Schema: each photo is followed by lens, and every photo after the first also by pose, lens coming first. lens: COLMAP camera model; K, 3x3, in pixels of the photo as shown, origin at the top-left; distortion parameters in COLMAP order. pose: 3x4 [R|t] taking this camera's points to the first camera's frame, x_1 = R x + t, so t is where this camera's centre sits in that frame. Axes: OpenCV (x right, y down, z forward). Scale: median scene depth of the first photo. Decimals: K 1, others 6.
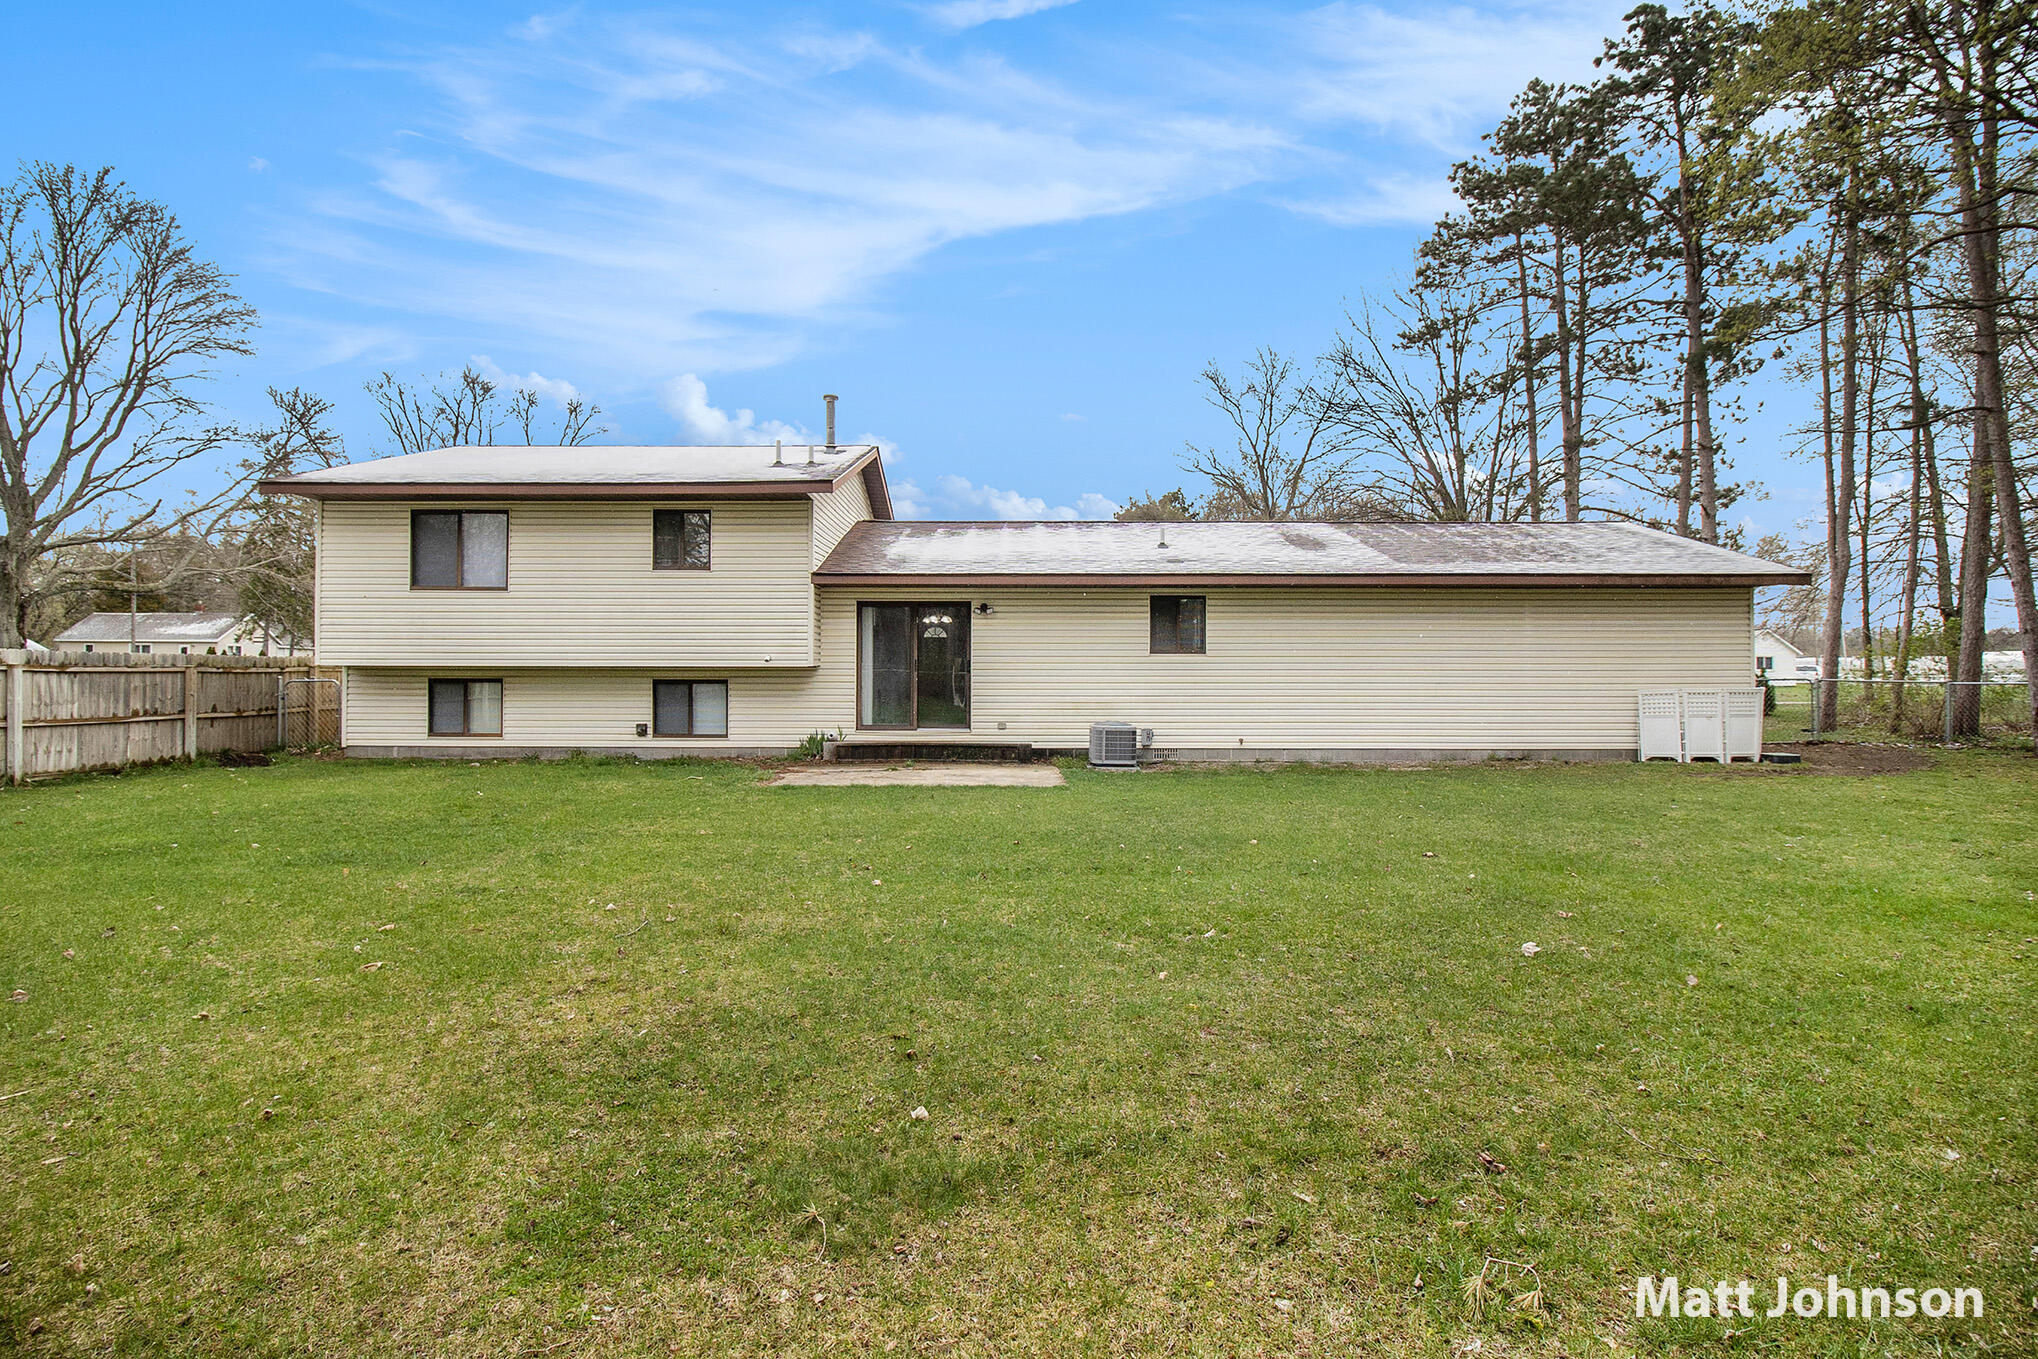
lens RADIAL K [[976.7, 0, 1011.5], [0, 976.7, 636.5], [0, 0, 1]] dist [-0.013877, -0.000804]
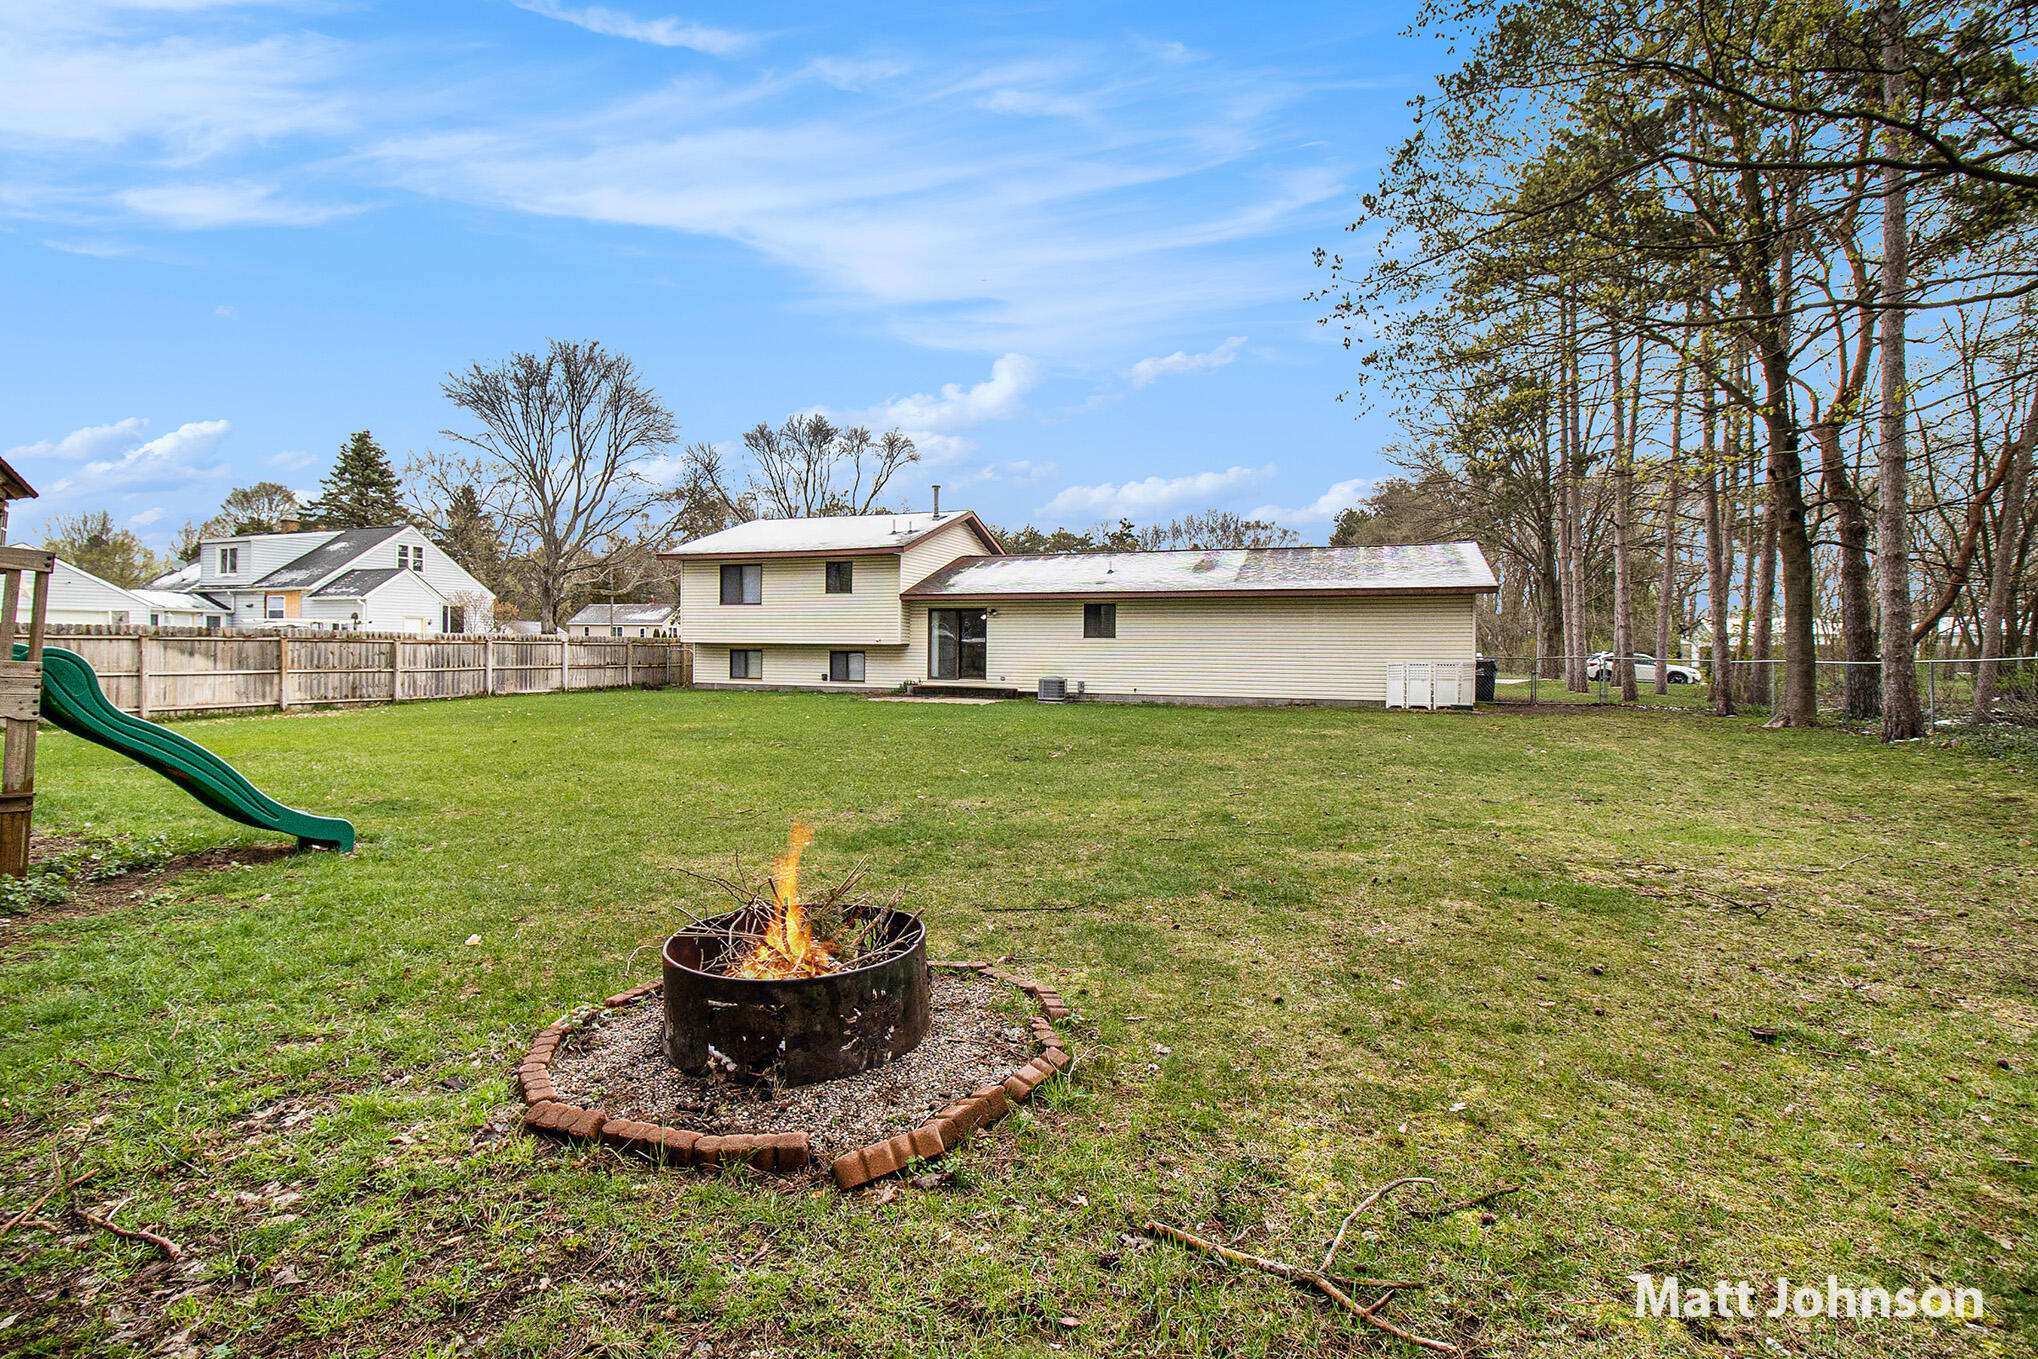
lens RADIAL K [[952.4, 0, 1023.5], [0, 952.4, 632.2], [0, 0, 1]] dist [0.002853, 0.000116]
pose [[0.944996, 0.001691, -0.327076, 0.598217], [0.002914, 0.999903, 0.013588, -0.016526], [0.327067, -0.013794, 0.944900, -0.635731]]
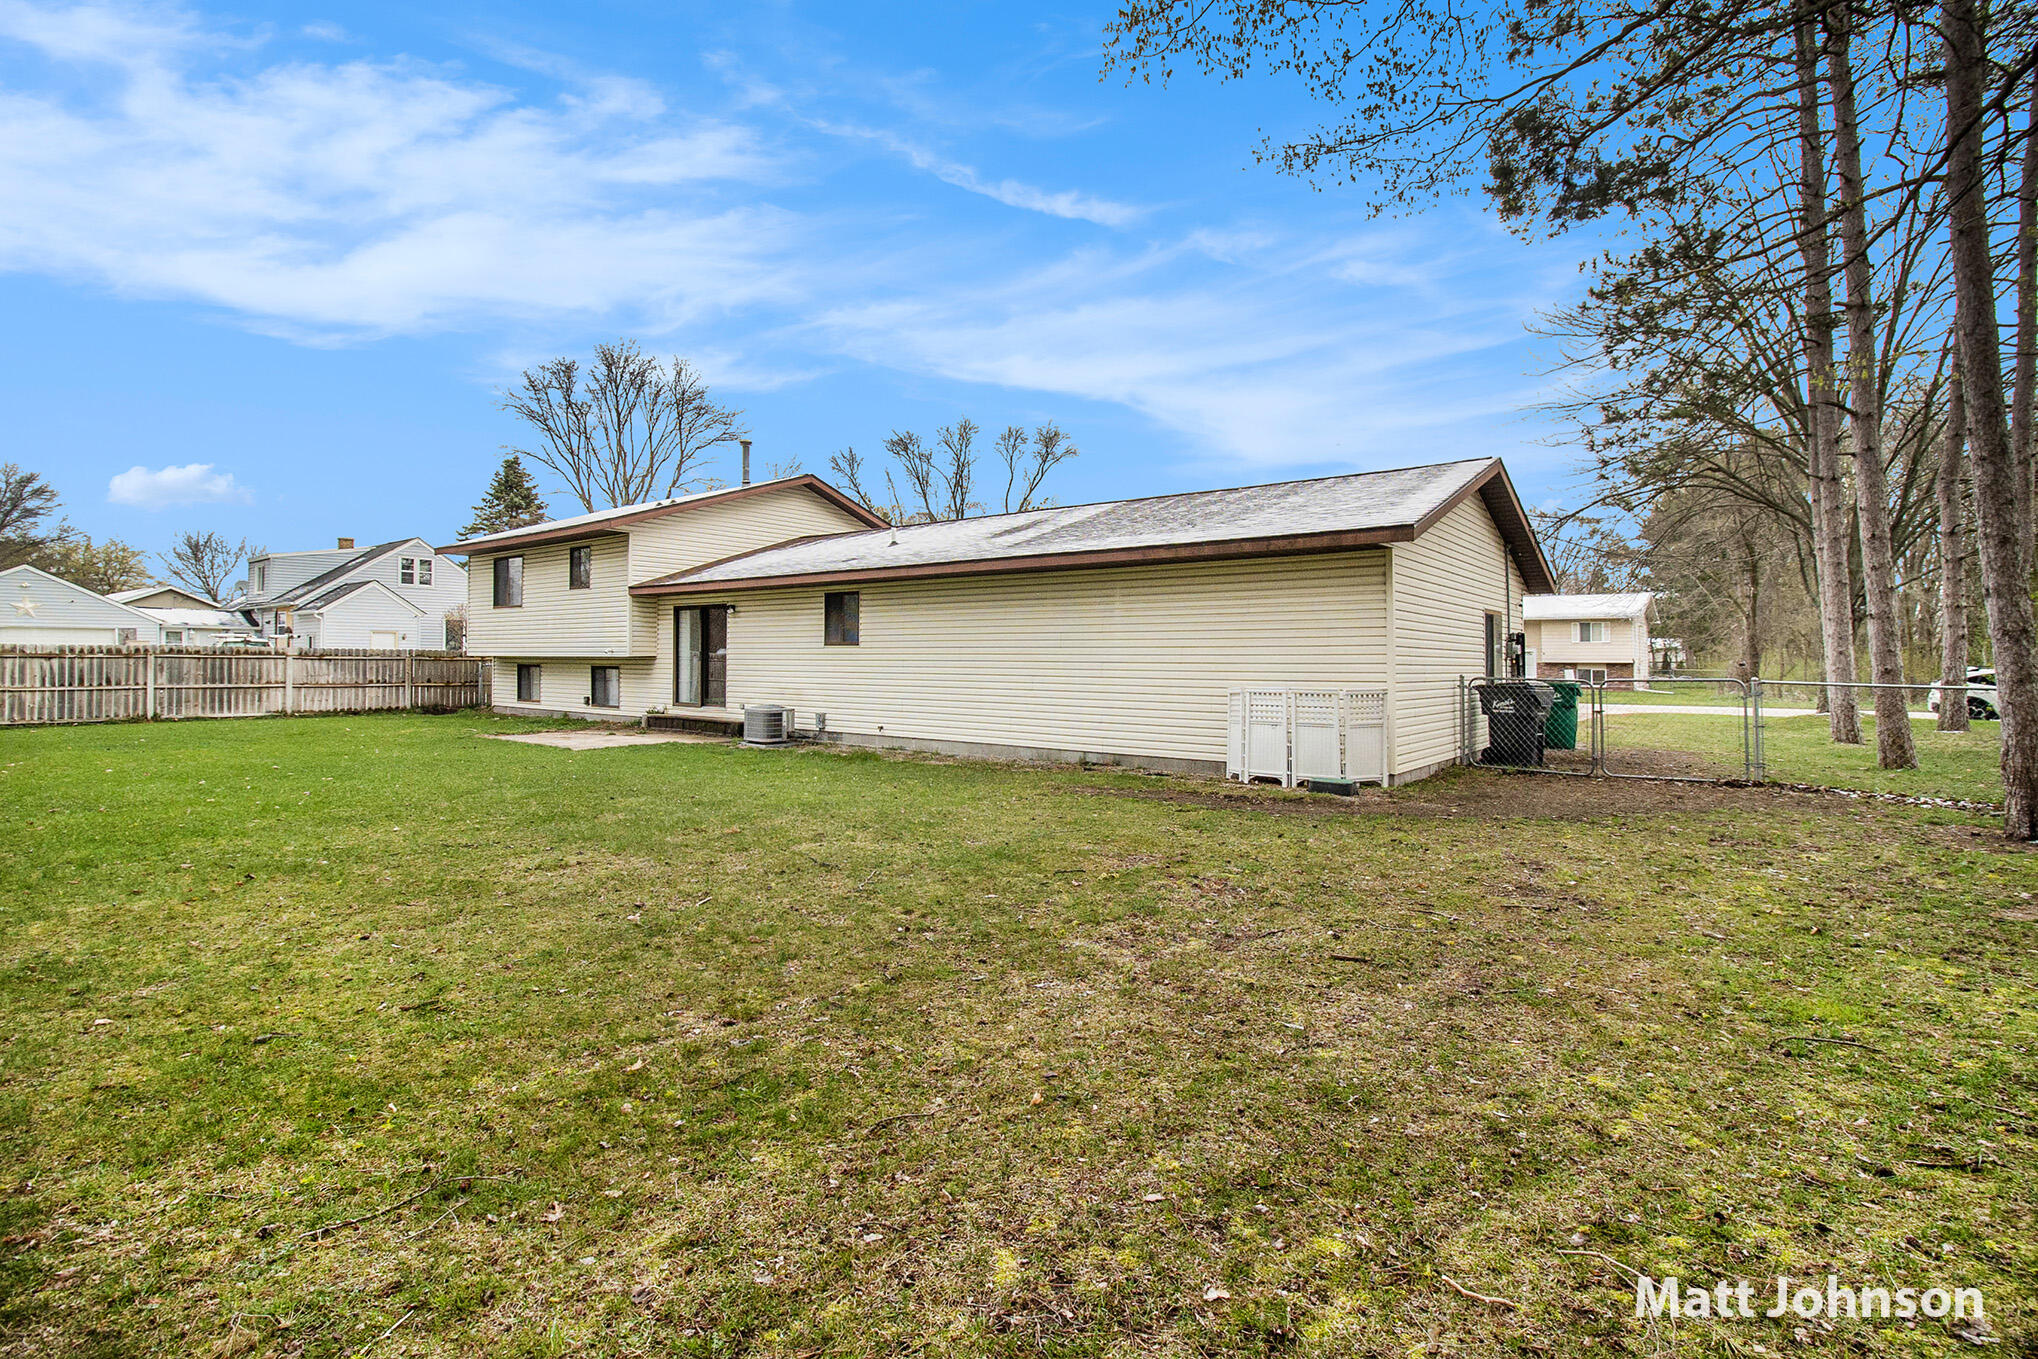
lens RADIAL K [[952.4, 0, 1023.5], [0, 952.4, 632.2], [0, 0, 1]] dist [0.002853, 0.000116]
pose [[0.790393, -0.014976, -0.612417, 0.987080], [0.012116, 0.999888, -0.008815, 0.014773], [0.612481, -0.000453, 0.790486, 0.284927]]
